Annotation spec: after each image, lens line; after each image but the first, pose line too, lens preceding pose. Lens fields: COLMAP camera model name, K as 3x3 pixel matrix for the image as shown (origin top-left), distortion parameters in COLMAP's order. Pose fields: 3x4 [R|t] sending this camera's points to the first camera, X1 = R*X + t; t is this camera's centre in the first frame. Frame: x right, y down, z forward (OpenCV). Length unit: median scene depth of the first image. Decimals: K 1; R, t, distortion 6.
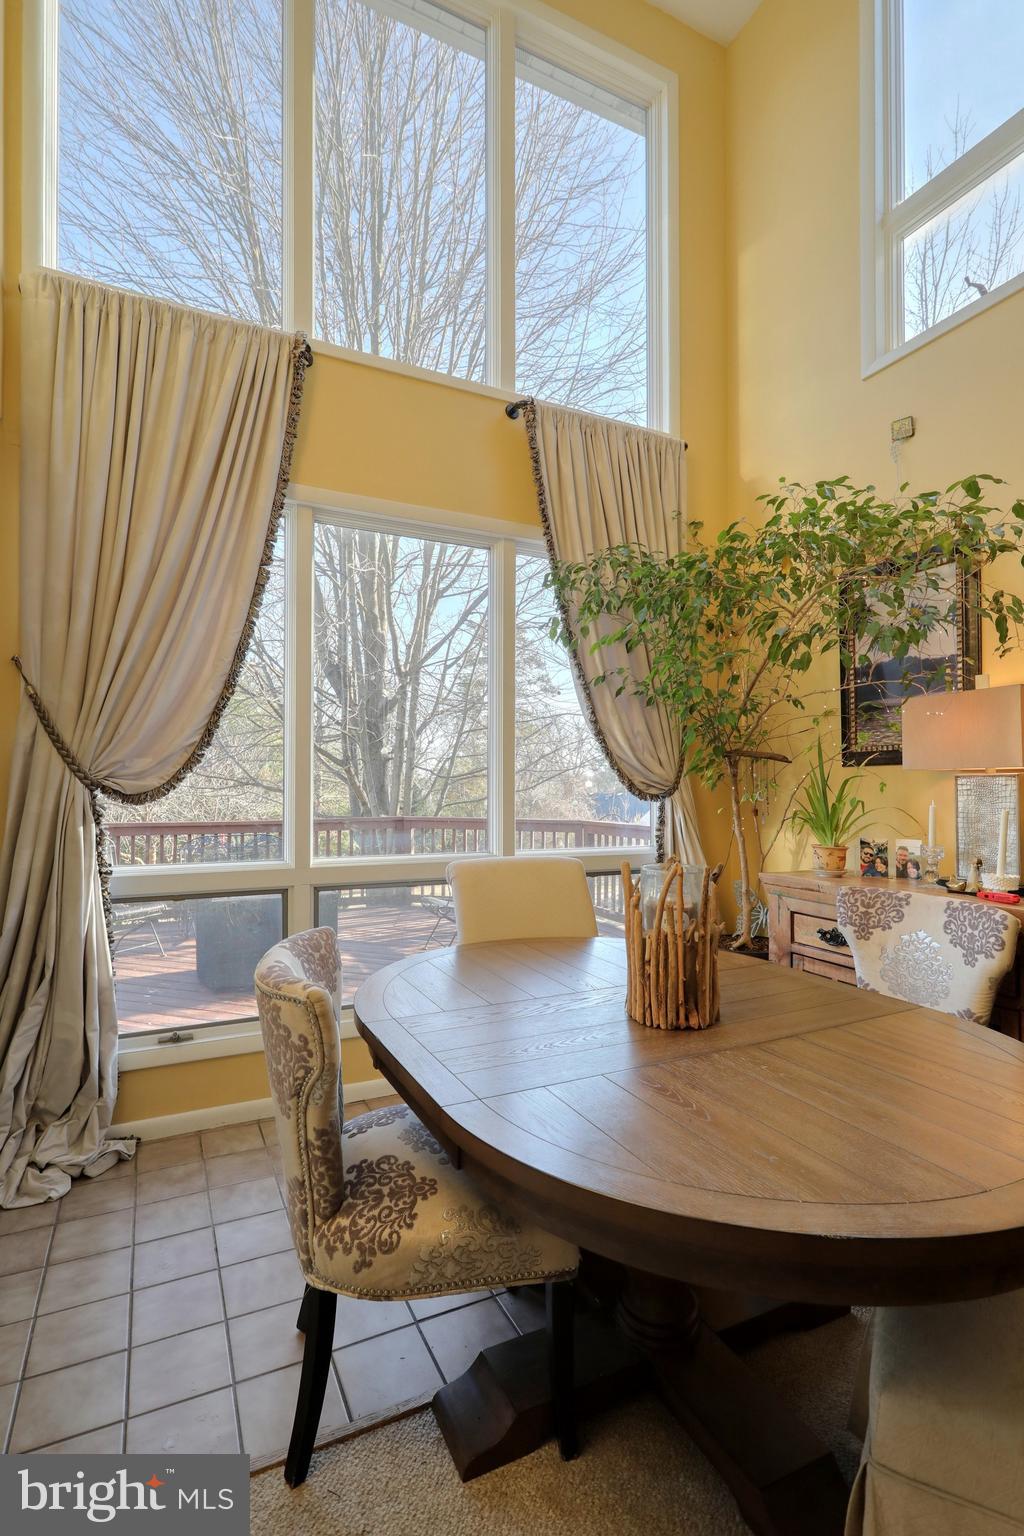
lens RADIAL K [[731.4, 0, 512.0], [0, 731.4, 768.0], [0, 0, 1]] dist [0.001392, -0.000137]
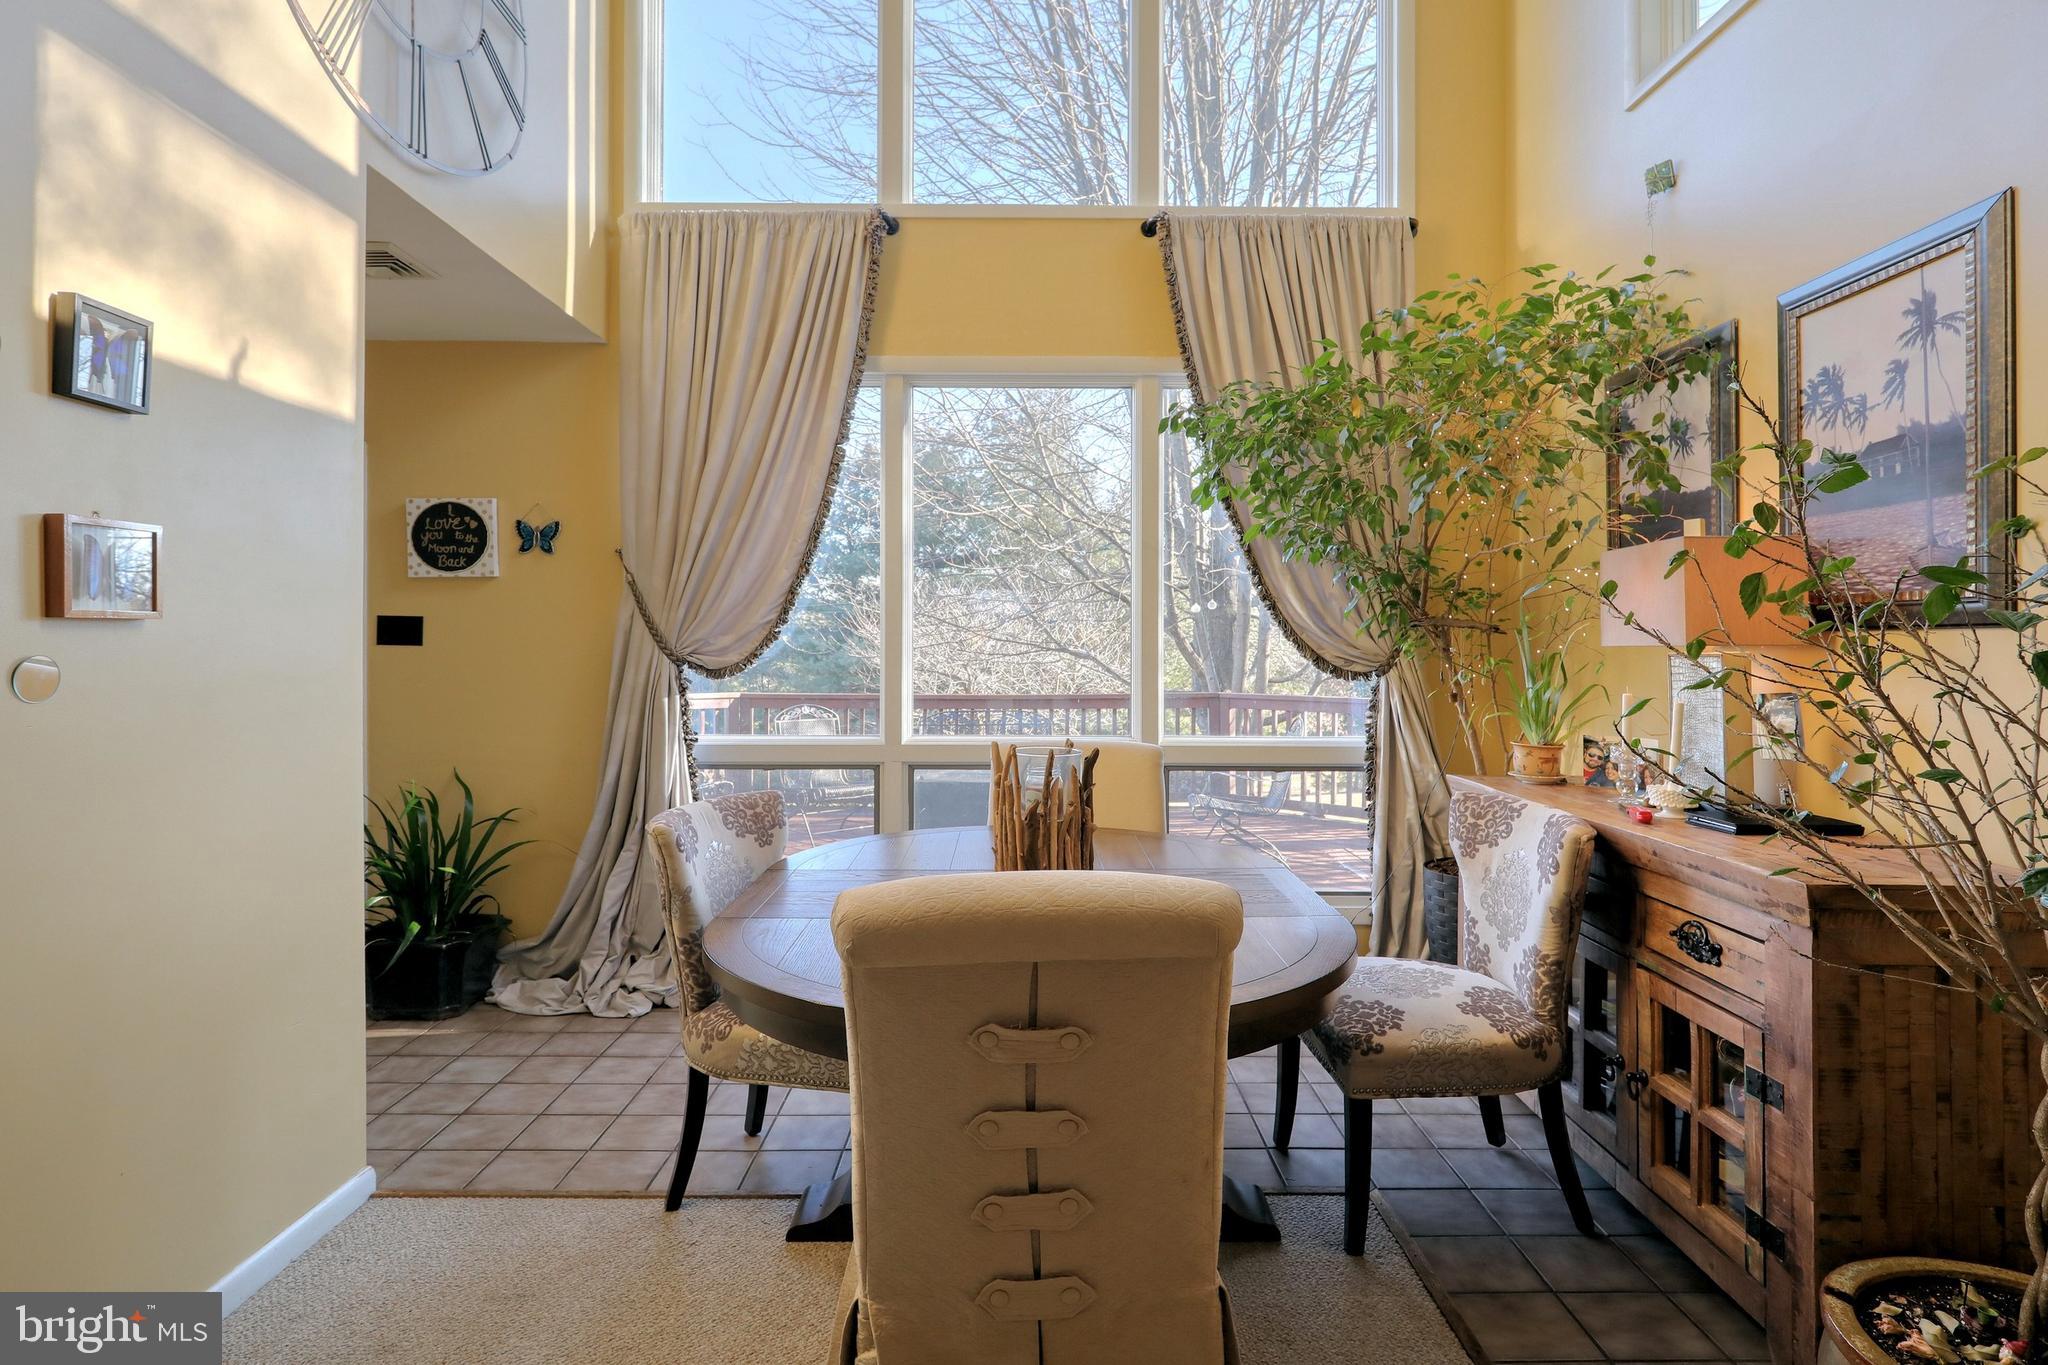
lens RADIAL K [[1025.8, 0, 1129.3], [0, 1025.8, 629.0], [0, 0, 1]] dist [-0.000486, -0.000063]
pose [[0.938545, -0.001904, -0.345152, 0.577474], [0.003807, 0.999981, 0.004835, -0.028484], [0.345136, -0.005852, 0.938534, -0.218150]]
